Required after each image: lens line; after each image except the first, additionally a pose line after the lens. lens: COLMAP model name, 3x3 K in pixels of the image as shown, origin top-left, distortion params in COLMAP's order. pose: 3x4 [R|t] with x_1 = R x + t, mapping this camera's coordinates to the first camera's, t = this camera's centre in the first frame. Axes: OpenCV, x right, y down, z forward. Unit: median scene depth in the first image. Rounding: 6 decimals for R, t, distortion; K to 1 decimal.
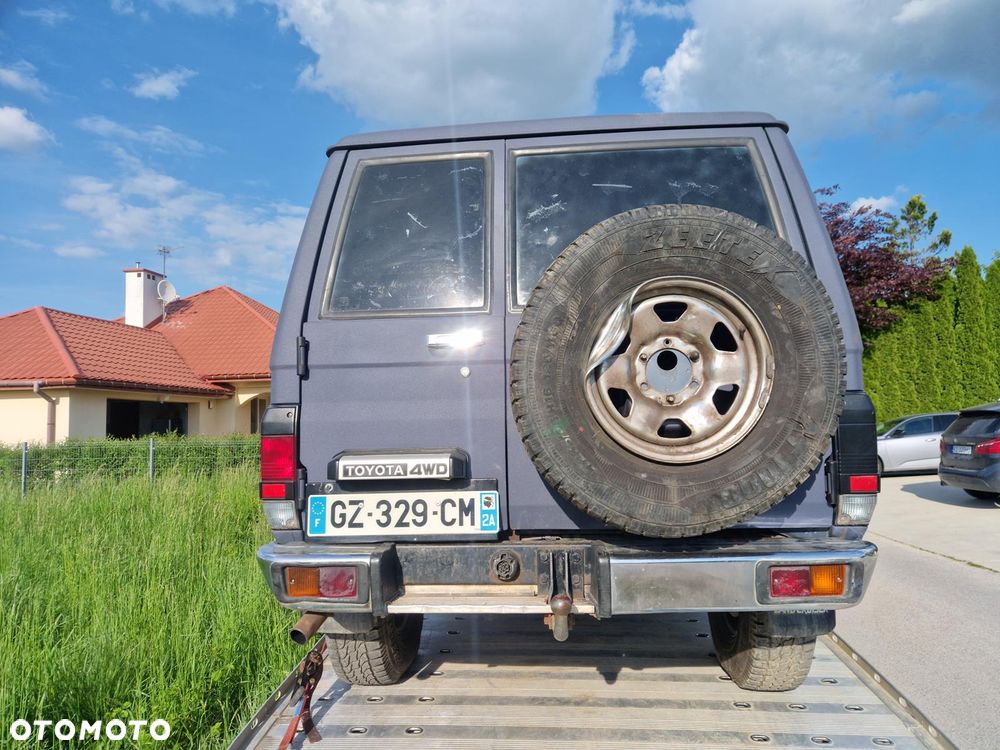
lens RADIAL K [[670.6, 0, 498.3], [0, 670.6, 379.8], [0, 0, 1]] dist [0.057101, -0.042764]
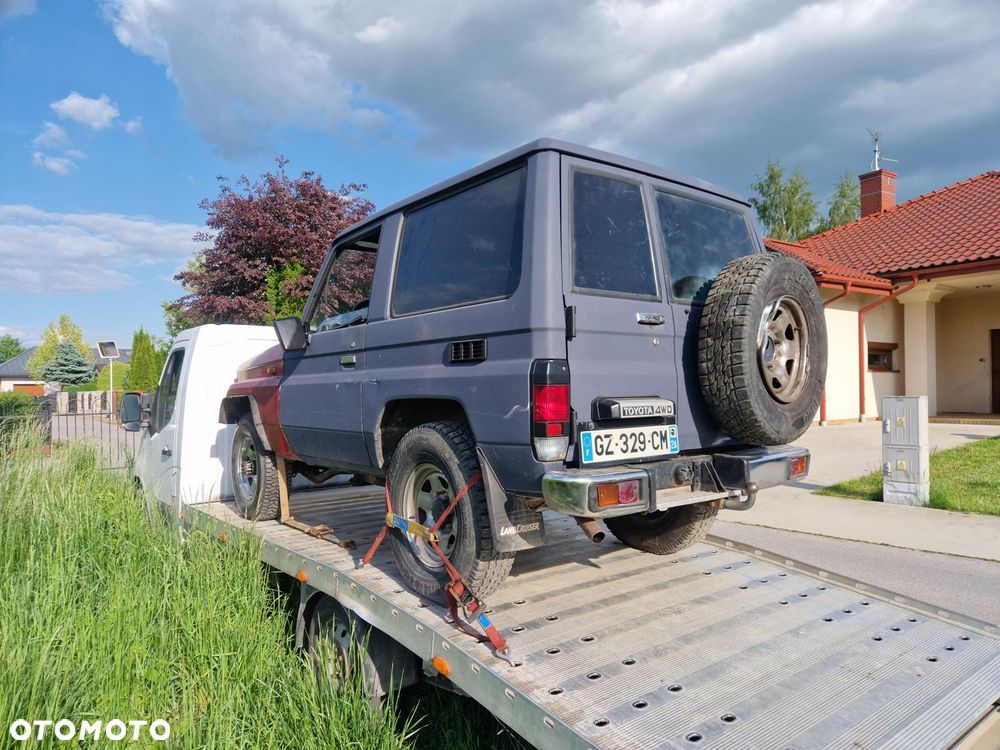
lens RADIAL K [[670.6, 0, 504.1], [0, 670.6, 377.1], [0, 0, 1]] dist [0.057101, -0.042764]
pose [[0.727465, 0.026707, 0.685625, -1.277844], [-0.051363, 0.998558, 0.015600, 0.057036], [-0.684219, -0.046564, 0.727788, 0.187290]]
